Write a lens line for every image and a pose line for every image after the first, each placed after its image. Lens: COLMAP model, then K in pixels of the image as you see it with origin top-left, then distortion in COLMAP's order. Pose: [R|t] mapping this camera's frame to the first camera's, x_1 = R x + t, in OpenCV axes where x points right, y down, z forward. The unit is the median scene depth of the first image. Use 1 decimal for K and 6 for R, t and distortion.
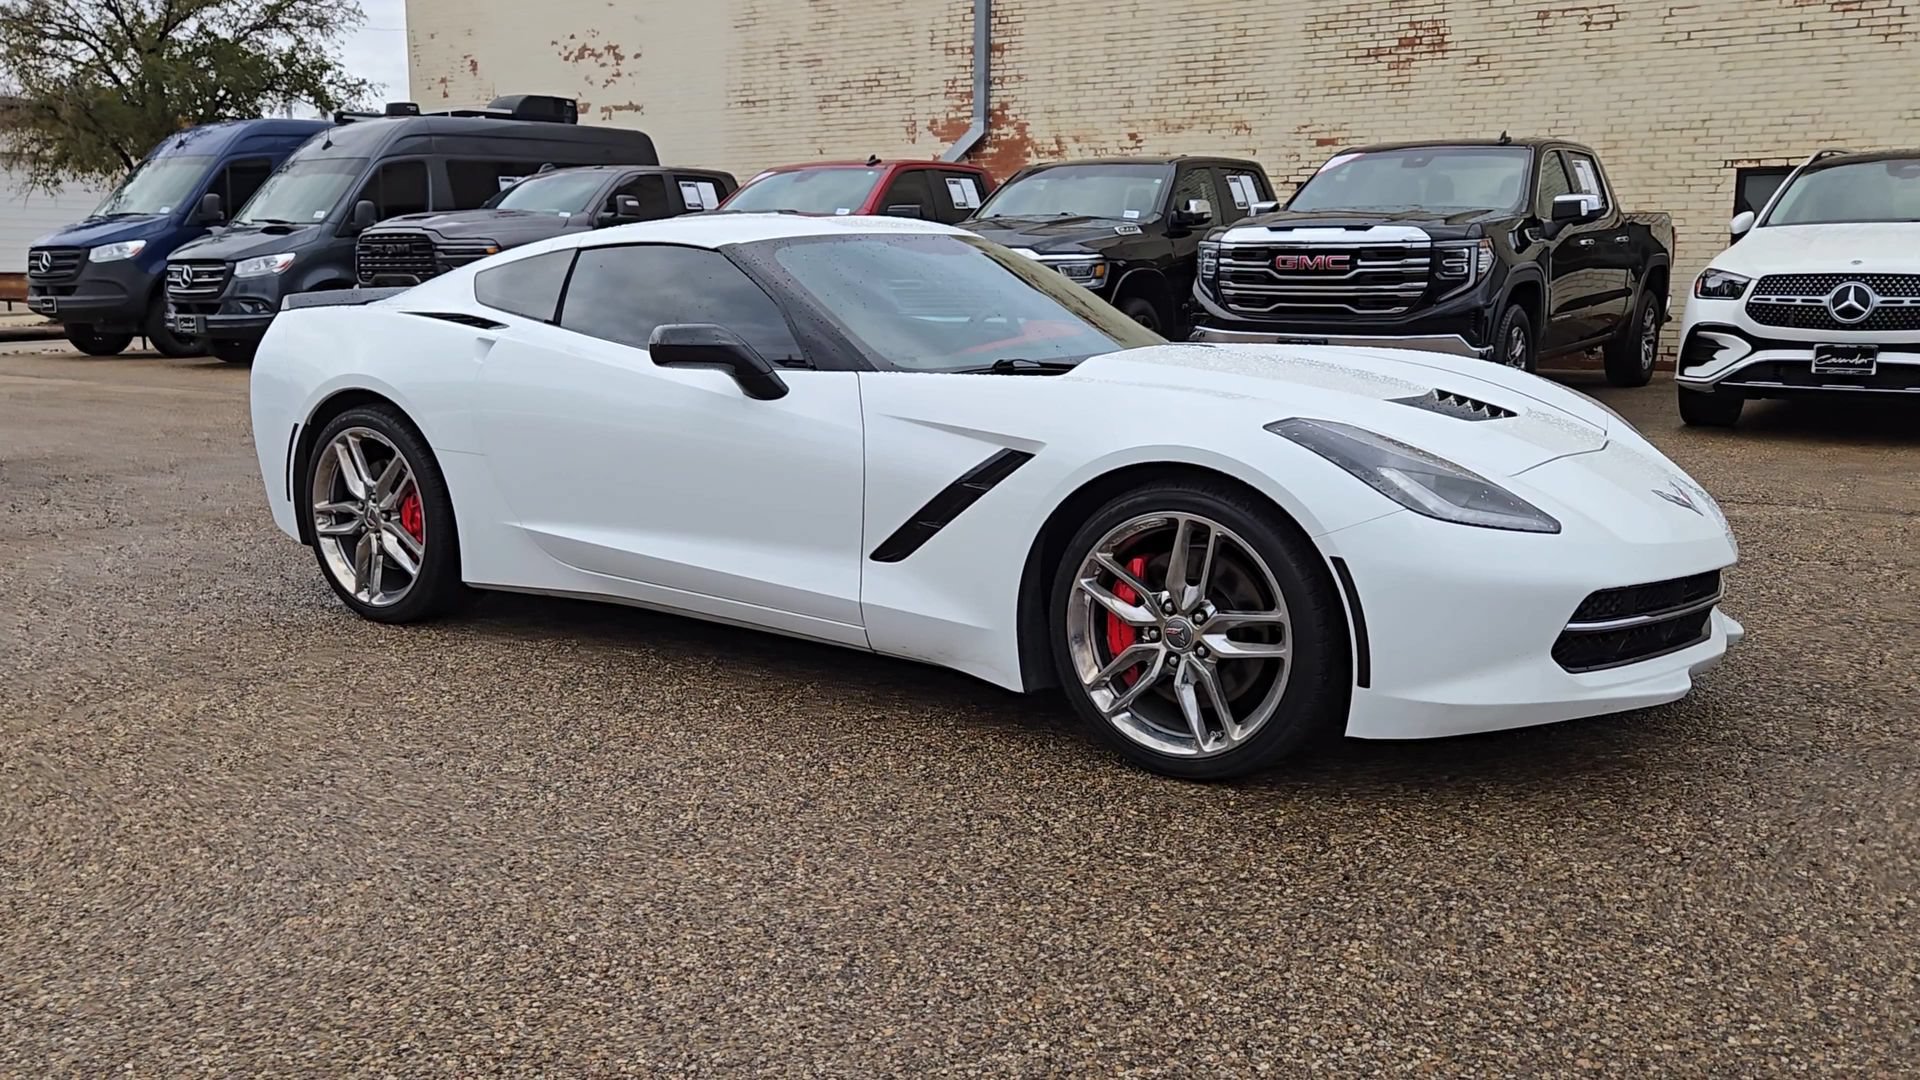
lens RADIAL K [[1658.2, 0, 955.8], [0, 1658.2, 544.9], [0, 0, 1]] dist [0.002154, -0.007725]
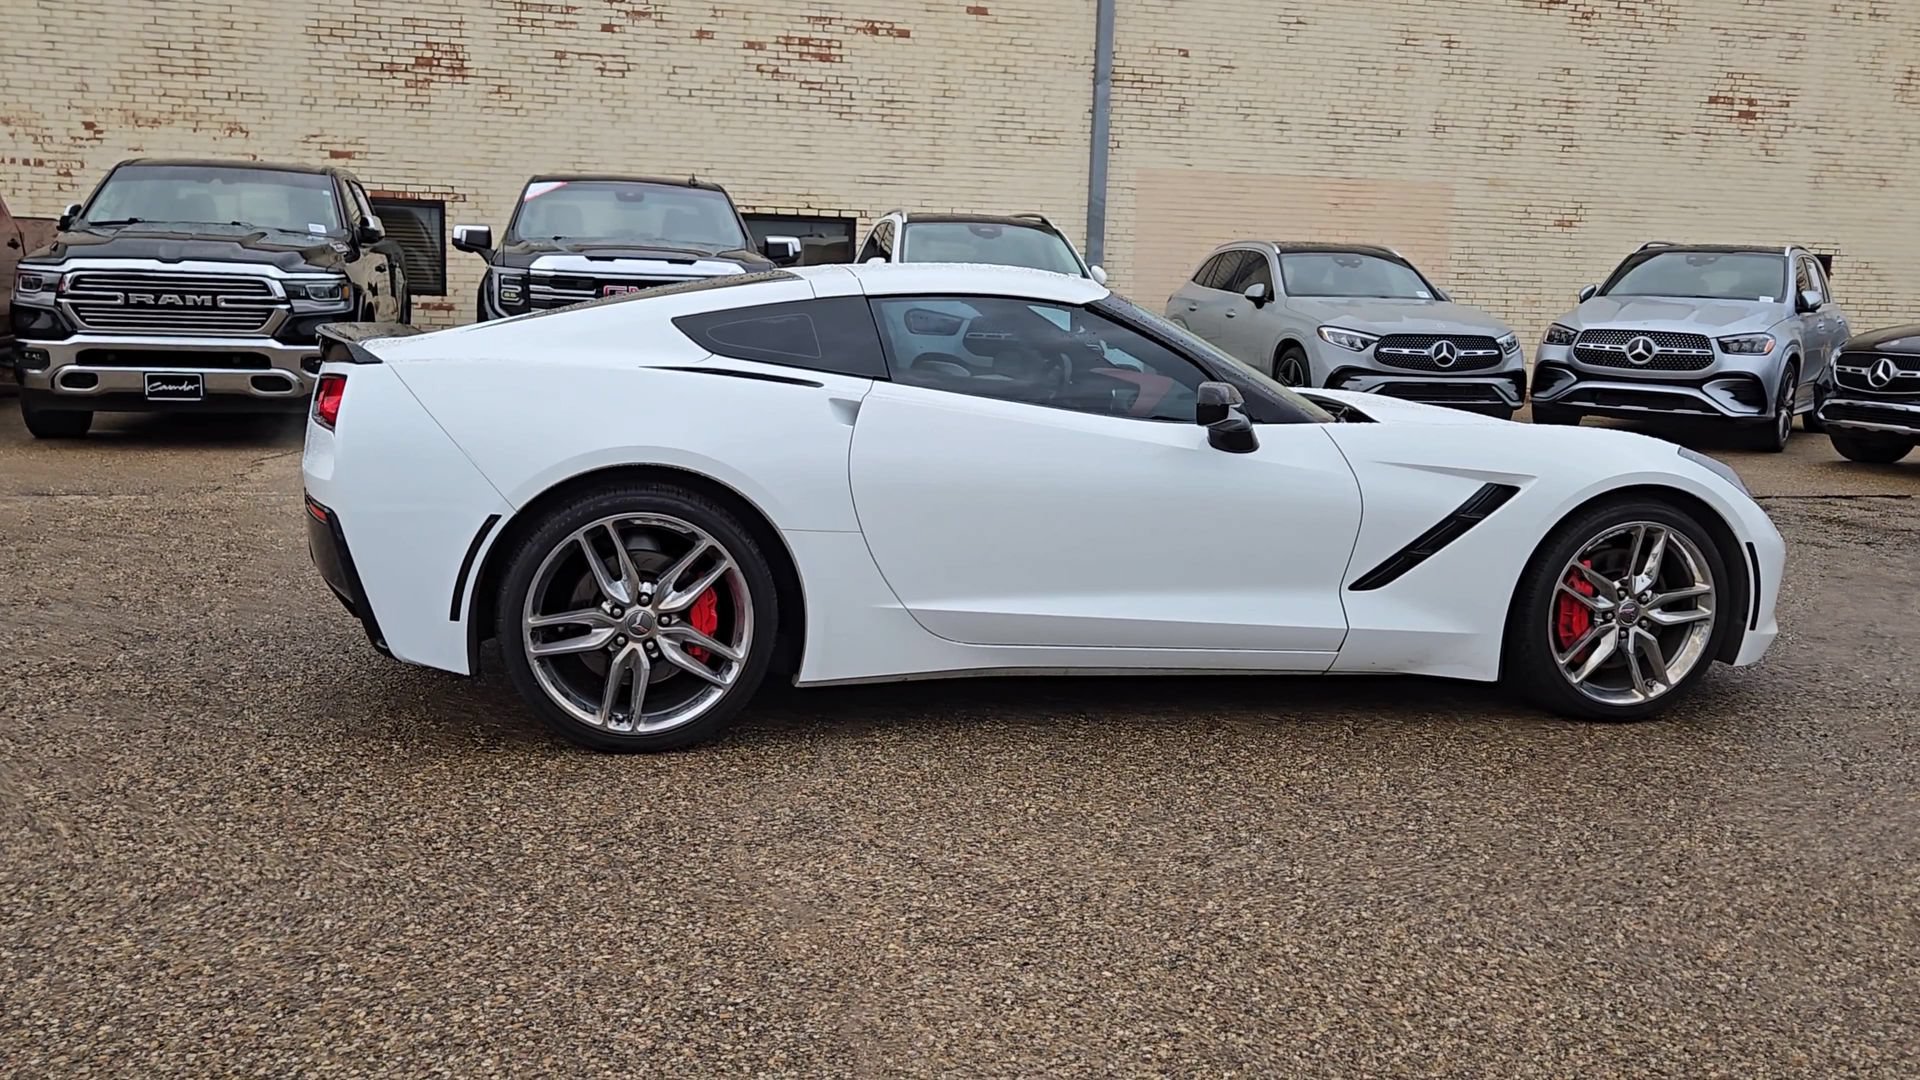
lens RADIAL K [[1658.2, 0, 952.5], [0, 1658.2, 530.0], [0, 0, 1]] dist [0.002154, -0.007725]
pose [[0.651813, -0.083328, 0.753788, -0.305079], [0.093752, 0.995175, 0.028943, -0.025595], [-0.752563, 0.051804, 0.656480, 0.133675]]
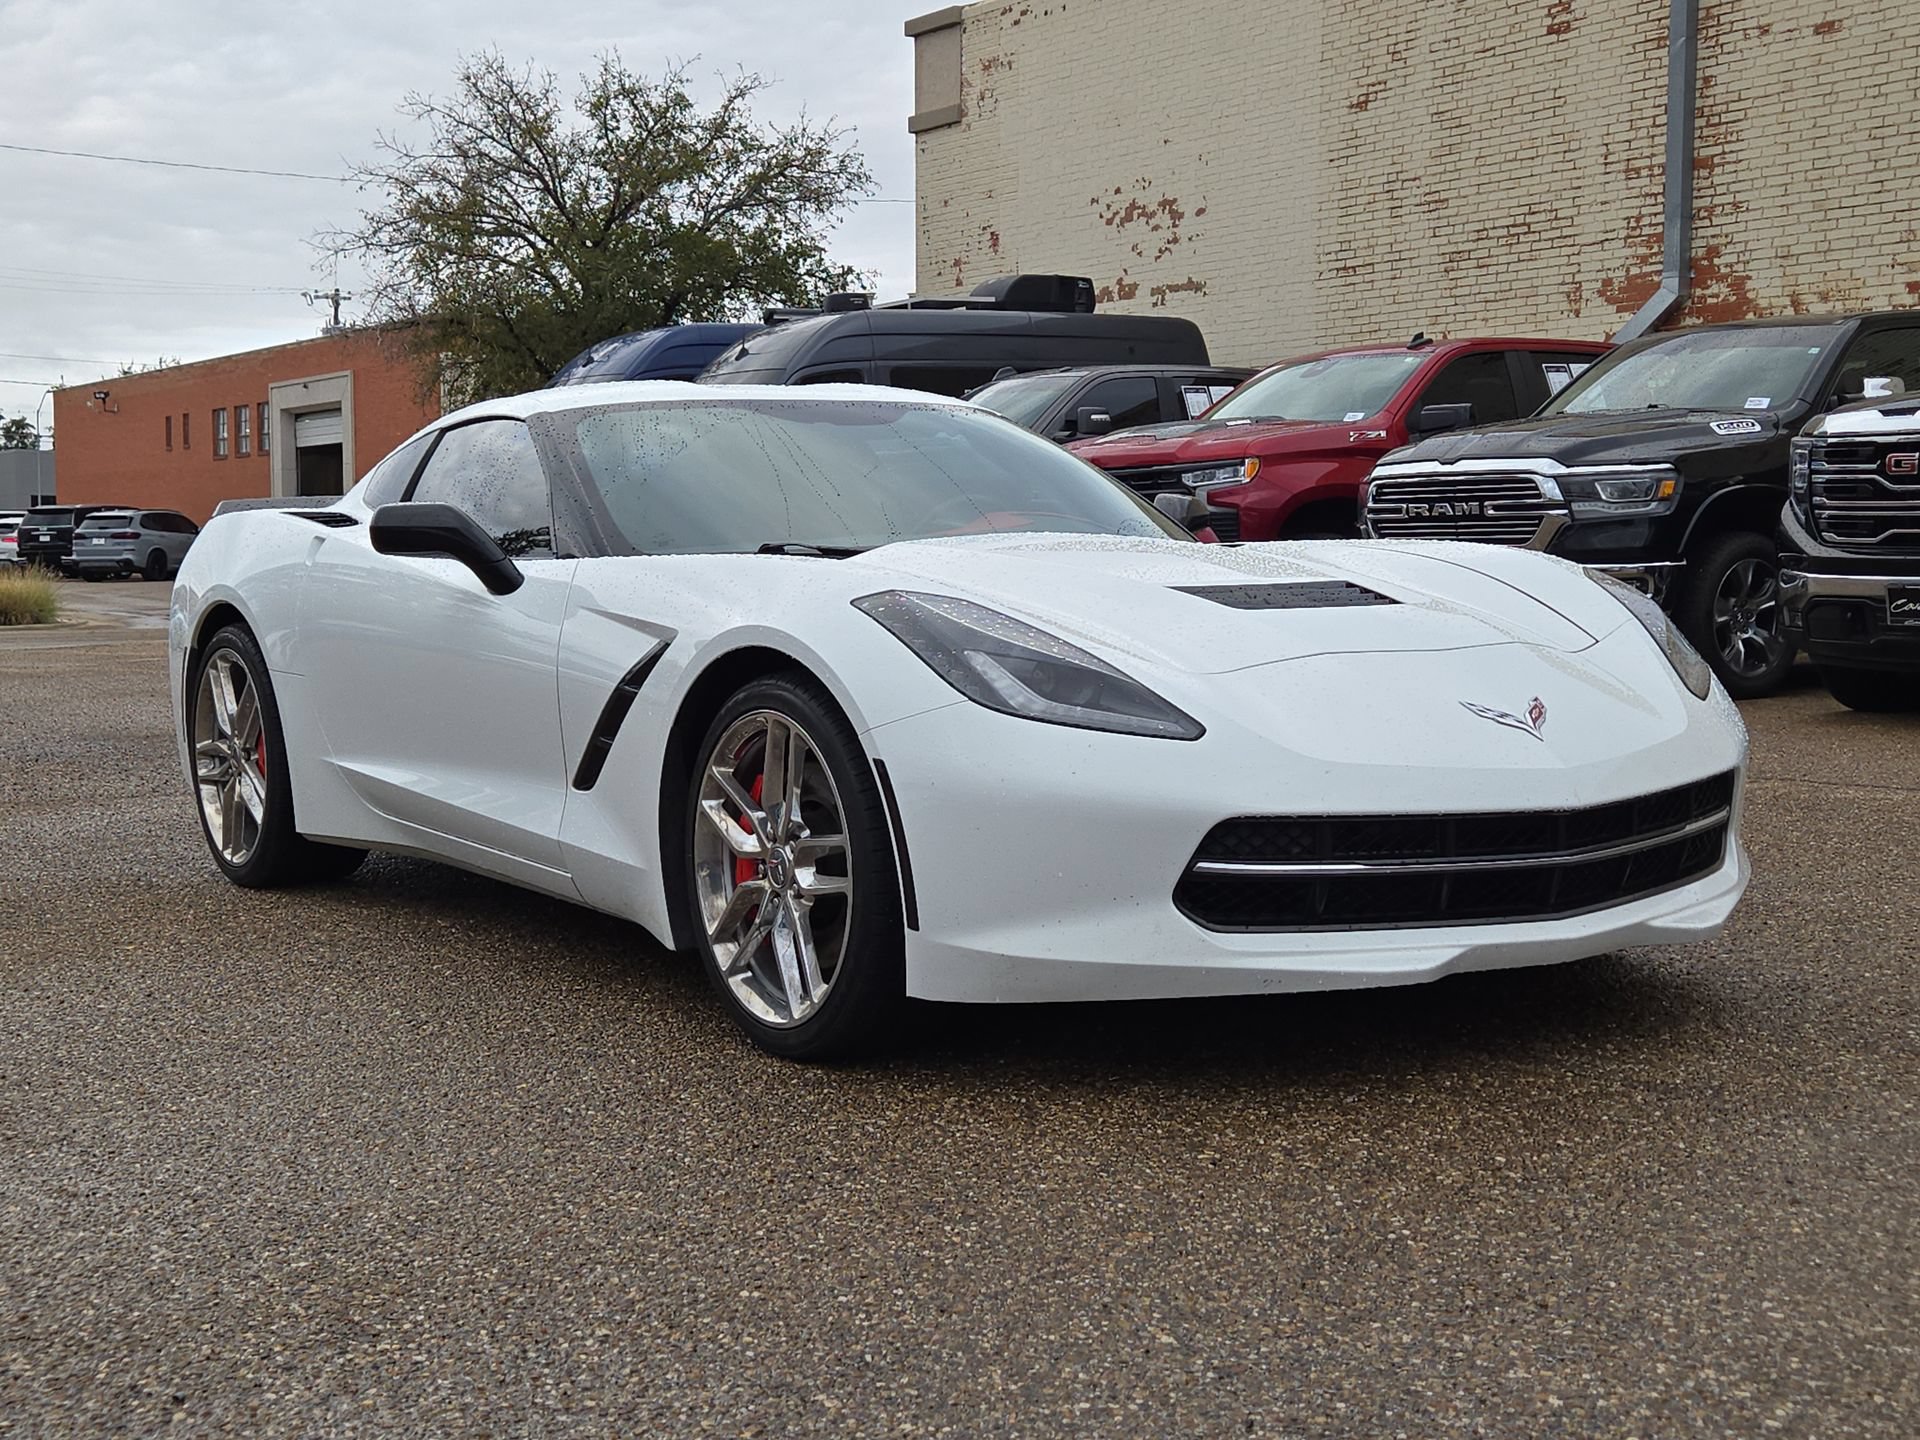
lens RADIAL K [[2611.1, 0, 954.1], [0, 2611.1, 727.1], [0, 0, 1]] dist [0.061548, 0.000000]
pose [[0.926337, 0.014542, -0.376416, 0.170058], [-0.050377, 0.995061, -0.085532, 0.022391], [0.373313, 0.098194, 0.922494, -0.029609]]
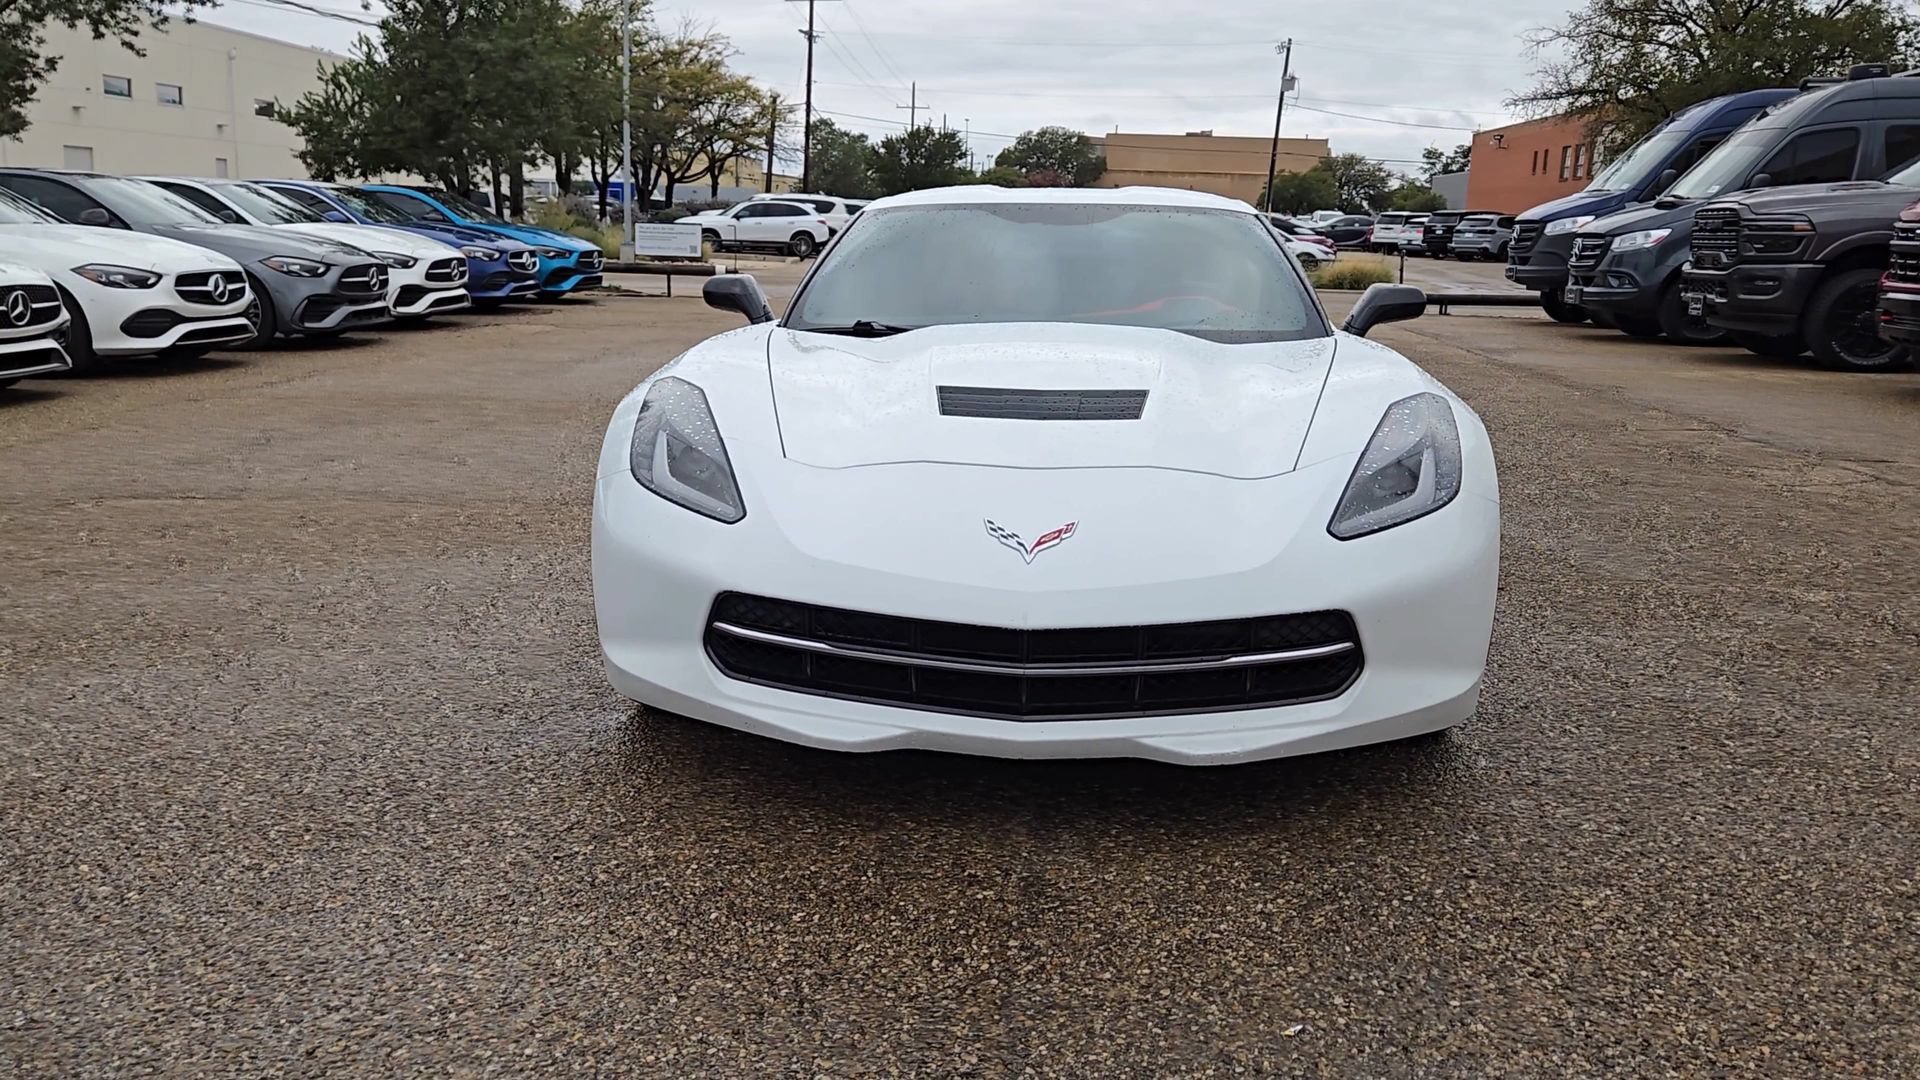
lens RADIAL K [[1658.2, 0, 940.2], [0, 1658.2, 551.9], [0, 0, 1]] dist [0.002154, -0.007725]
pose [[0.478708, 0.182759, -0.858742, 0.295006], [-0.168477, 0.979039, 0.114443, -0.028316], [0.861658, 0.089894, 0.499465, 0.153116]]
